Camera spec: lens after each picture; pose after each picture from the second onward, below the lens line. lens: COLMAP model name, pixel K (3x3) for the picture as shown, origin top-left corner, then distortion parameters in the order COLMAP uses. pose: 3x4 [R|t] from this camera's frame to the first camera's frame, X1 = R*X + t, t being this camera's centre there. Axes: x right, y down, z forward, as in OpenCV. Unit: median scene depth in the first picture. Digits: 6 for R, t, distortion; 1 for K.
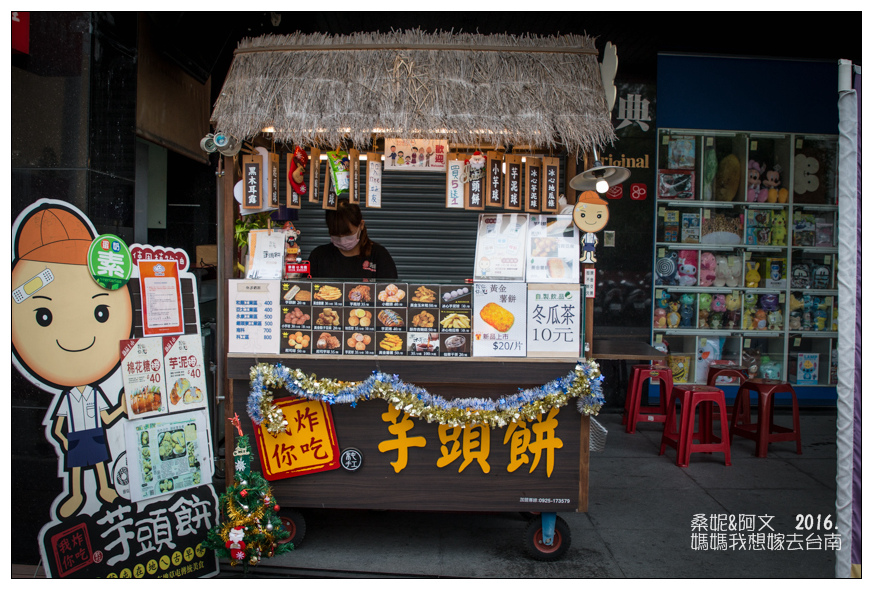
lens RADIAL K [[939.9, 0, 436.6], [0, 939.9, 300.1], [0, 0, 1]] dist [-0.060186, 0.000000]
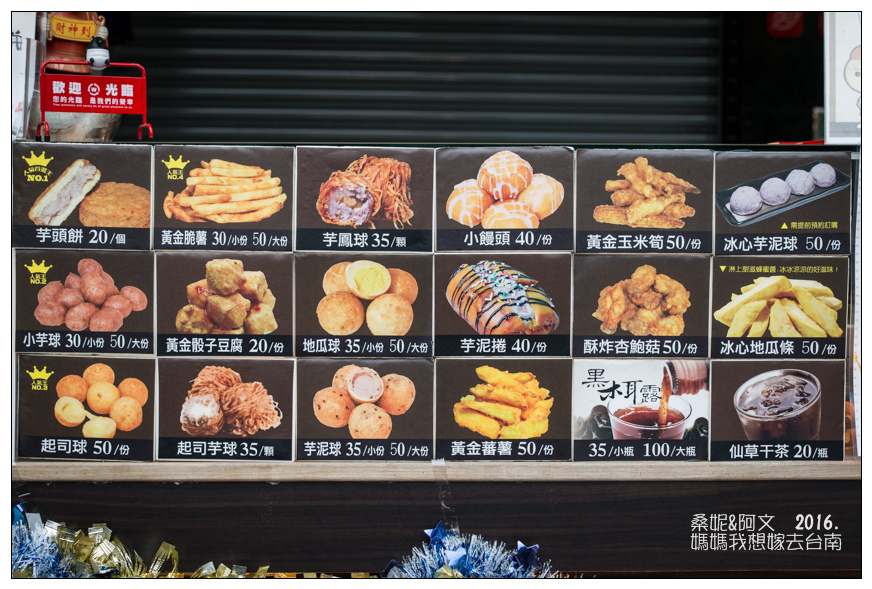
lens RADIAL K [[1420.8, 0, 437.3], [0, 1420.8, 290.5], [0, 0, 1]] dist [0.011435, 0.000000]
pose [[0.998949, -0.012244, 0.044163, -0.079778], [0.011284, 0.999696, 0.021931, 0.009253], [-0.044418, -0.021409, 0.998784, 0.652274]]
